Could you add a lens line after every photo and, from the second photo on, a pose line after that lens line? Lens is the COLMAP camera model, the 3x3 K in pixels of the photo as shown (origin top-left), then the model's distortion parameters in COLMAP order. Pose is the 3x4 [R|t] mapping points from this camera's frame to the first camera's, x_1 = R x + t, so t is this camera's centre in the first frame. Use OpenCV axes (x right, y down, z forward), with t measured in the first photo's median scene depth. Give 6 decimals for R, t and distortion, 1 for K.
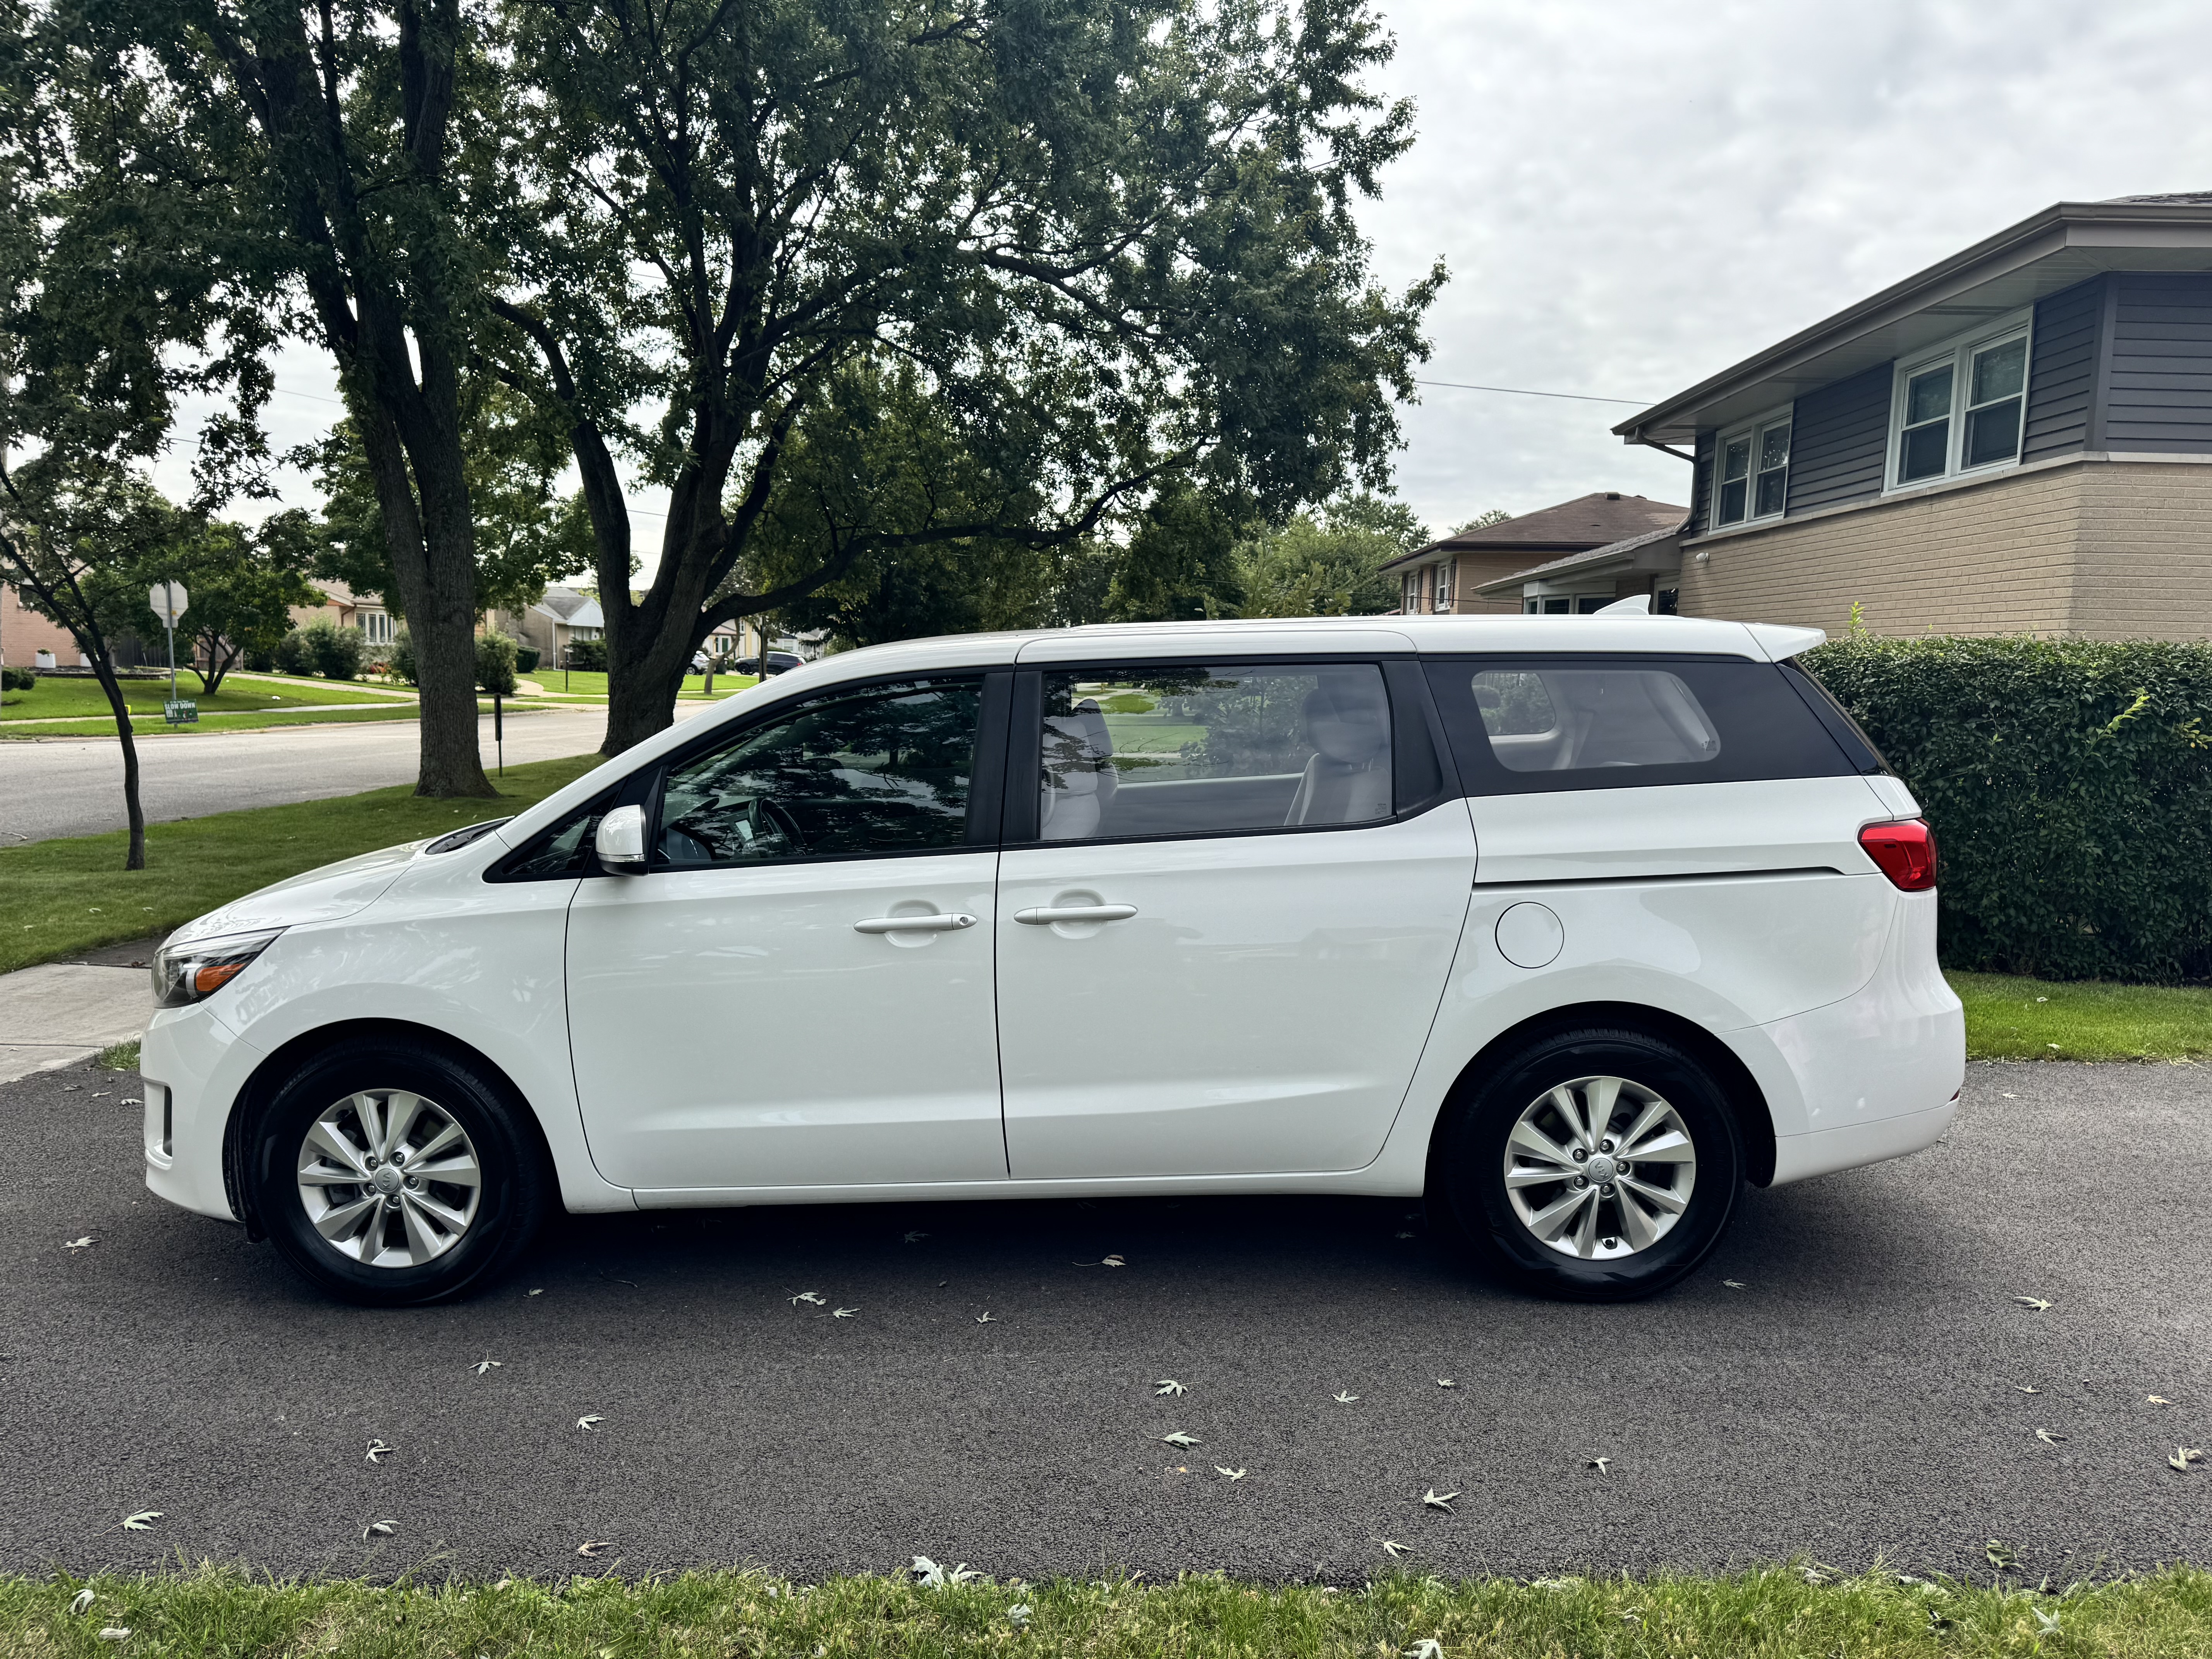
lens RADIAL K [[1531.7, 0, 1113.2], [0, 1531.7, 826.2], [0, 0, 1]] dist [0.055203, -0.069719]
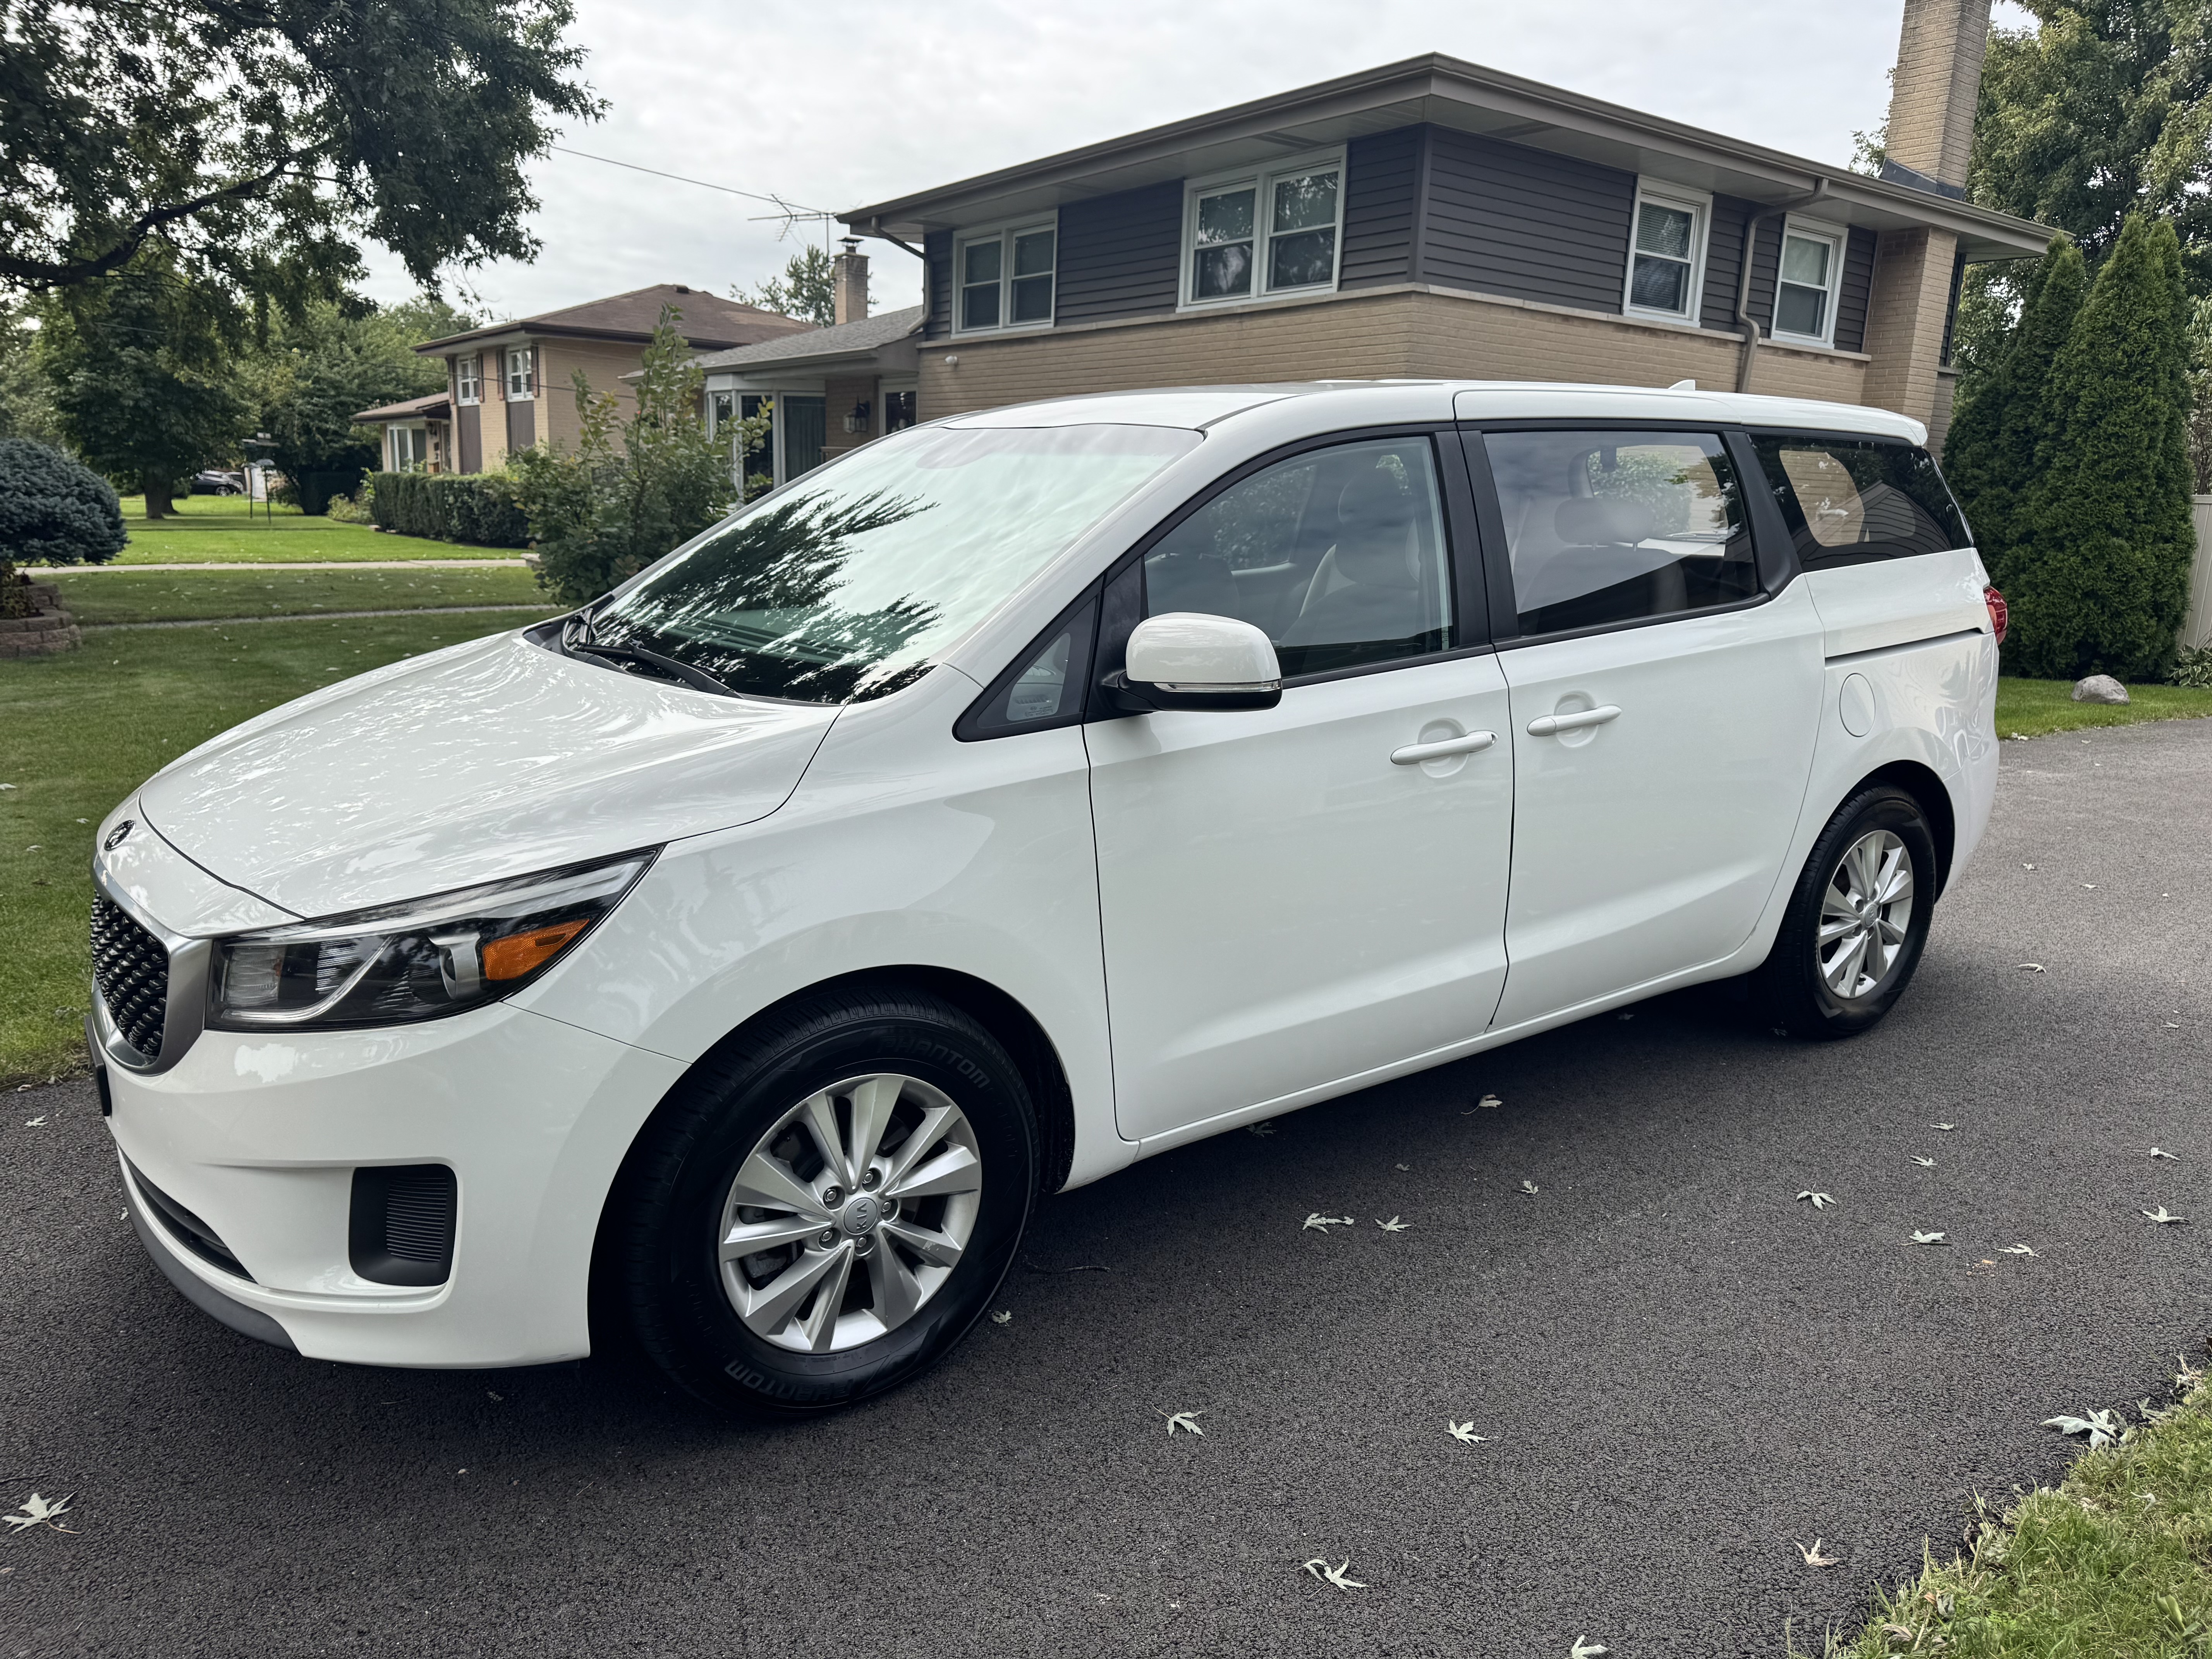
lens RADIAL K [[1531.7, 0, 1096.1], [0, 1531.7, 848.8], [0, 0, 1]] dist [0.055203, -0.069719]
pose [[0.800583, -0.124576, 0.586130, -0.273824], [0.044828, 0.987861, 0.148730, -0.004667], [-0.597543, -0.092796, 0.796449, 0.164977]]
